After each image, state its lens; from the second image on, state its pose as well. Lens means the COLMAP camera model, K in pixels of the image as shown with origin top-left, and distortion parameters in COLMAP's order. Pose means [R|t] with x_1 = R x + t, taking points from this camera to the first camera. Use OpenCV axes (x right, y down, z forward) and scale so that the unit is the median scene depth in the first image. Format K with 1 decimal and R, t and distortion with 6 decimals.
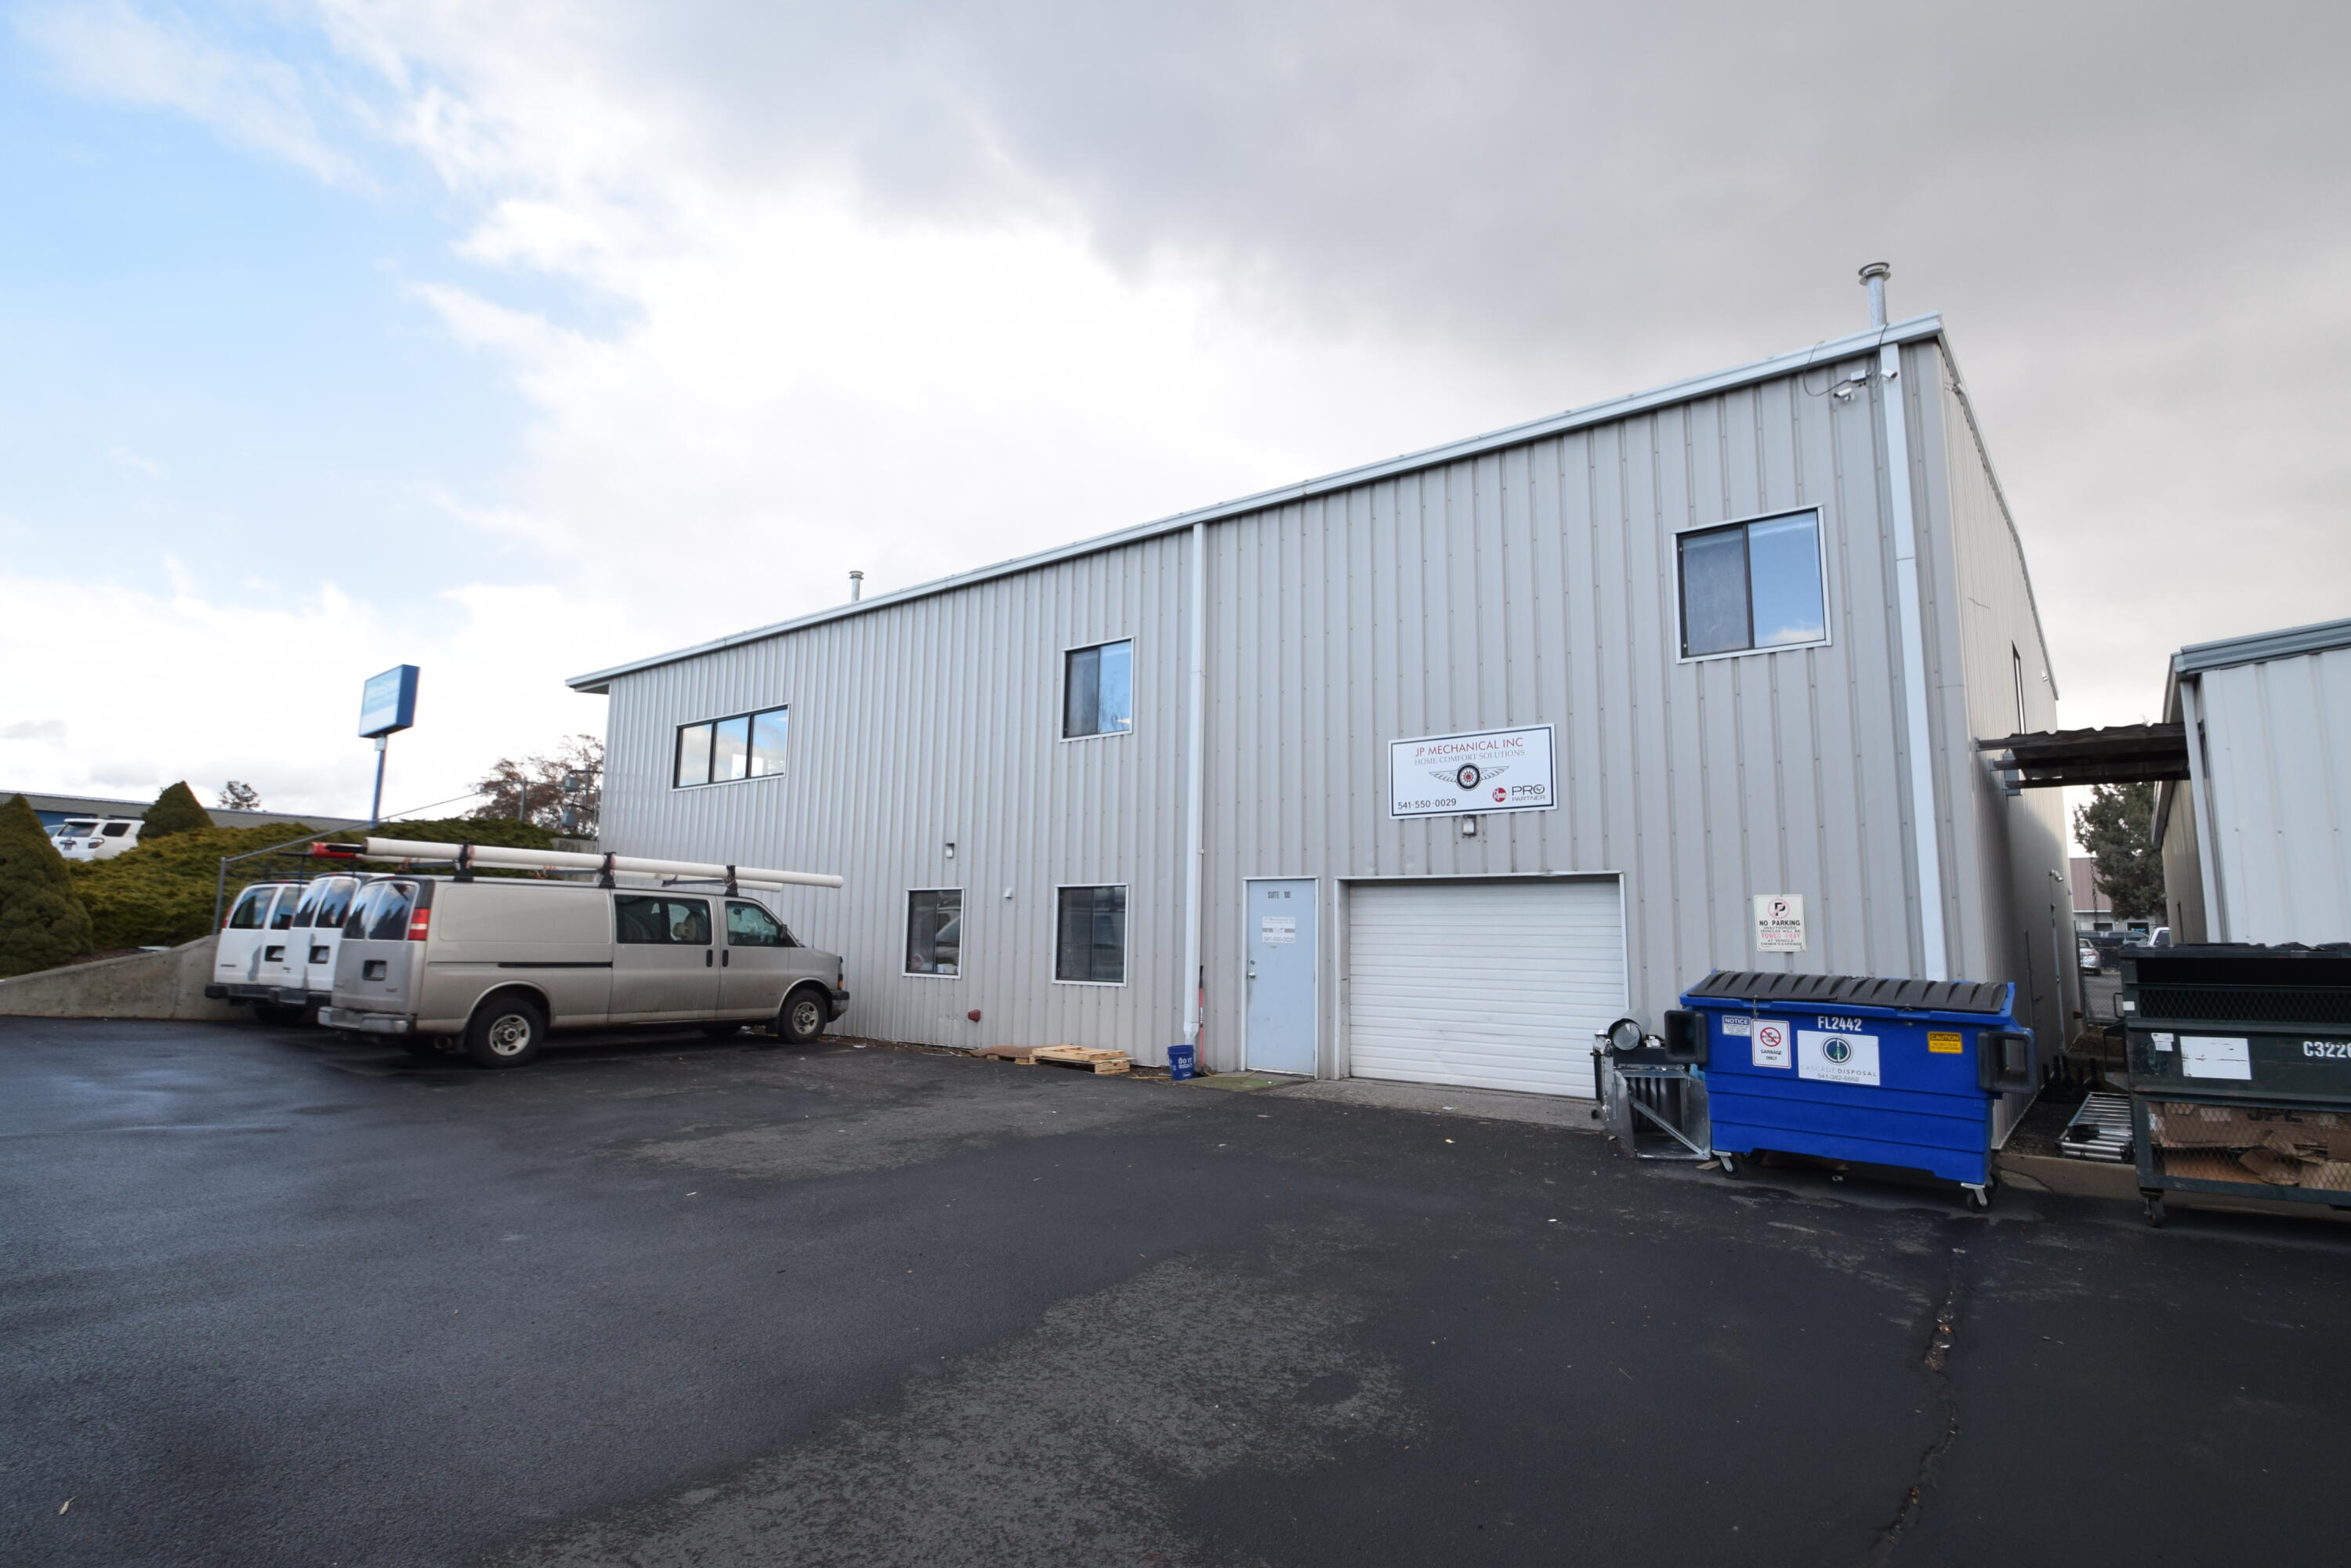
lens RADIAL K [[1196.7, 0, 1180.3], [0, 1196.7, 766.3], [0, 0, 1]] dist [0.004679, 0.000156]
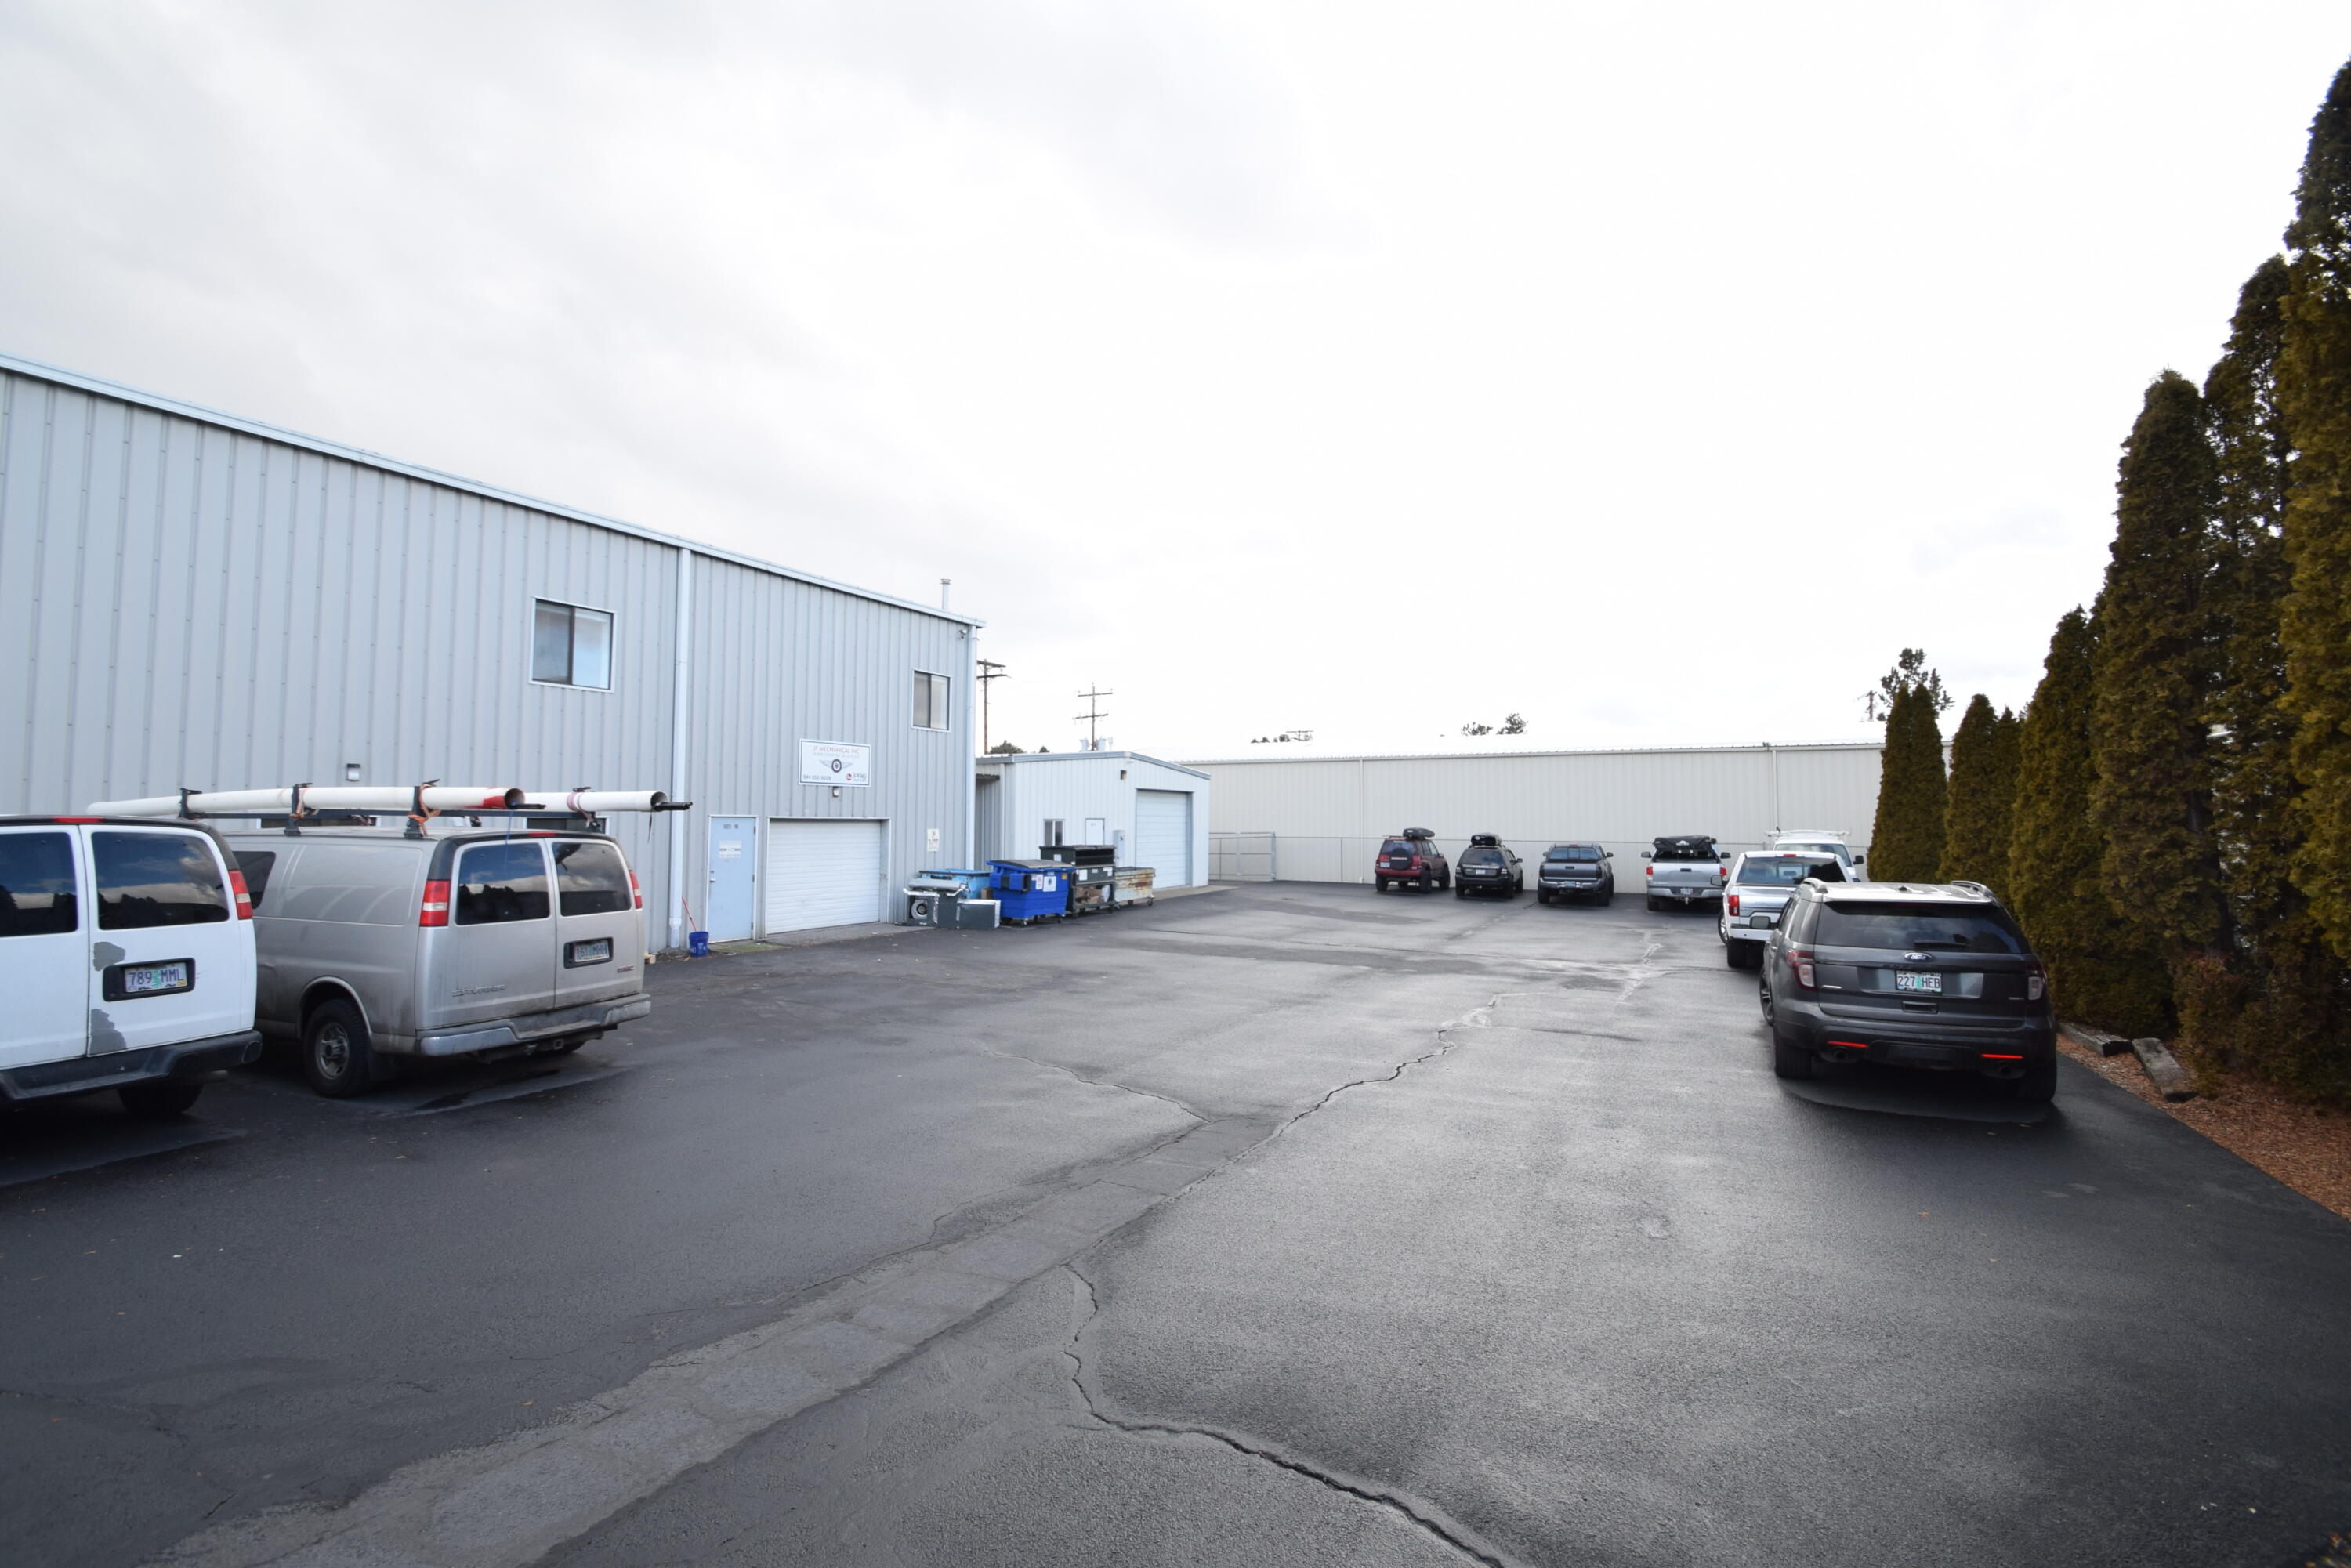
lens RADIAL K [[1034.3, 0, 1172.6], [0, 1034.3, 780.3], [0, 0, 1]] dist [0.006166, -0.009308]
pose [[-0.181091, 0.034066, 0.982876, -1.319189], [-0.139251, 0.988443, -0.059915, 0.050248], [-0.973558, -0.147717, -0.174254, 0.694673]]
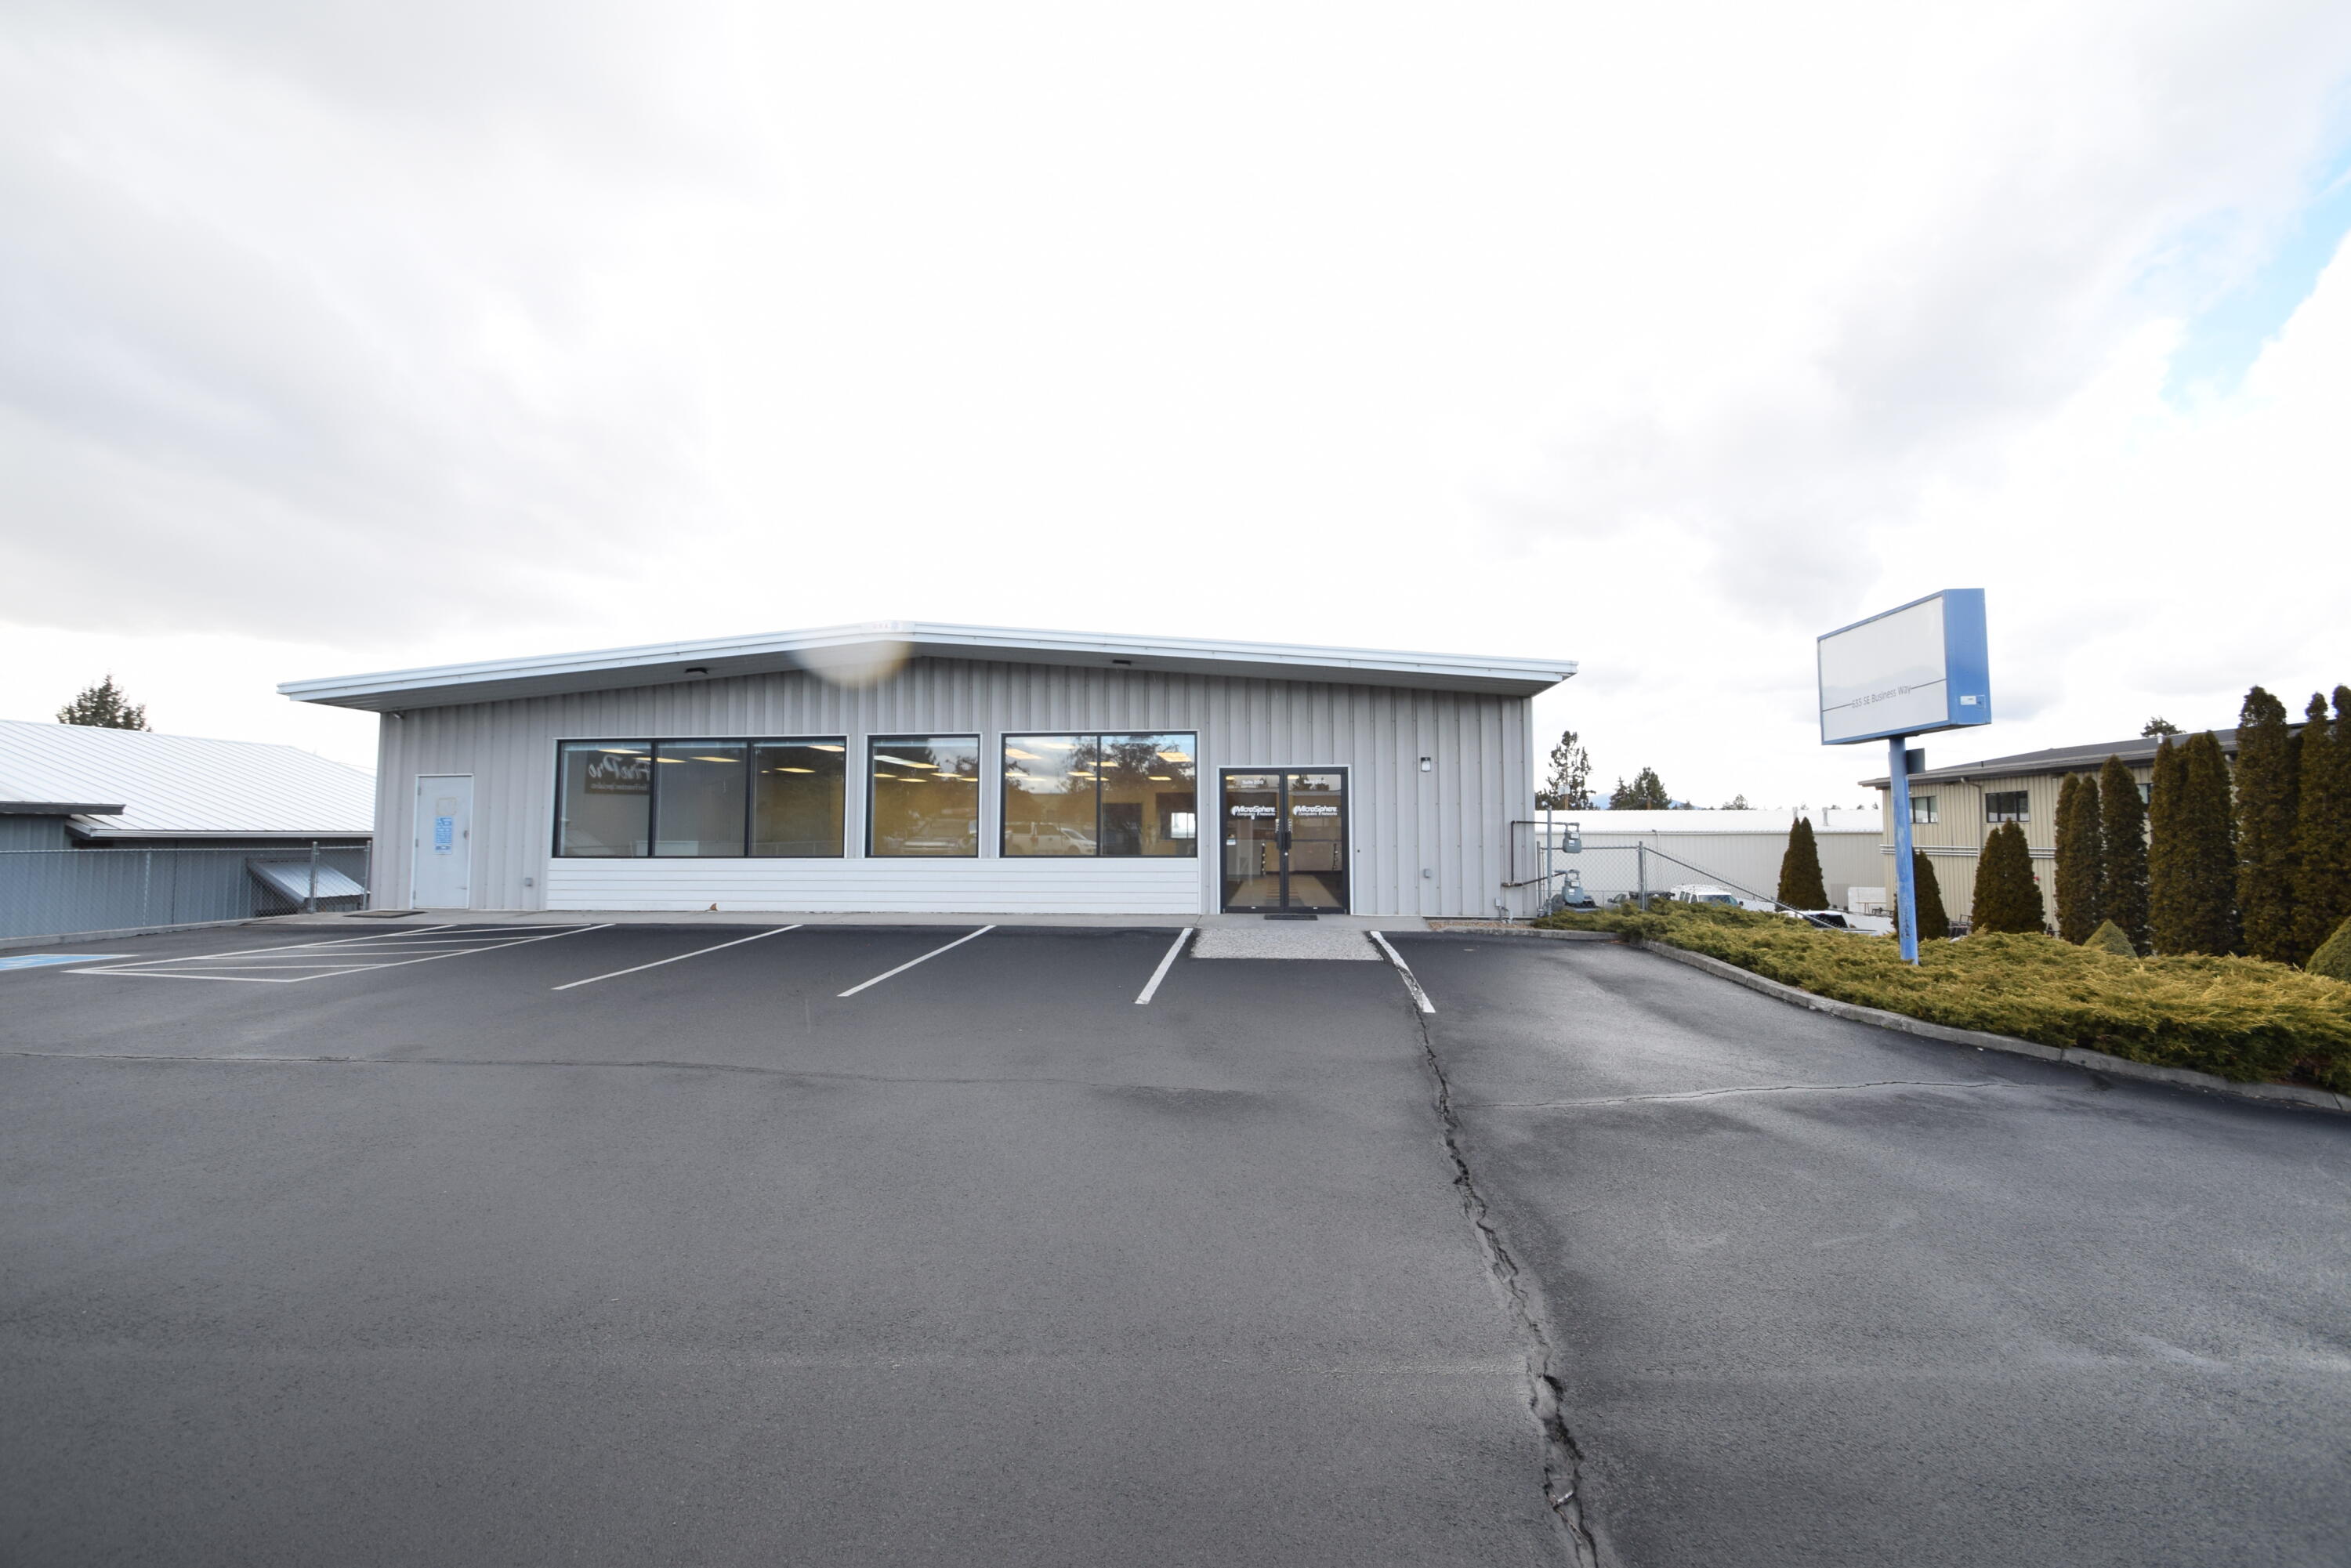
lens RADIAL K [[1034.3, 0, 1140.8], [0, 1034.3, 778.1], [0, 0, 1]] dist [0.006166, -0.009308]
pose [[-0.512765, 0.048978, 0.857131, -1.645184], [-0.111773, 0.986066, -0.123212, 0.146966], [-0.851222, -0.158983, -0.500146, 2.742783]]
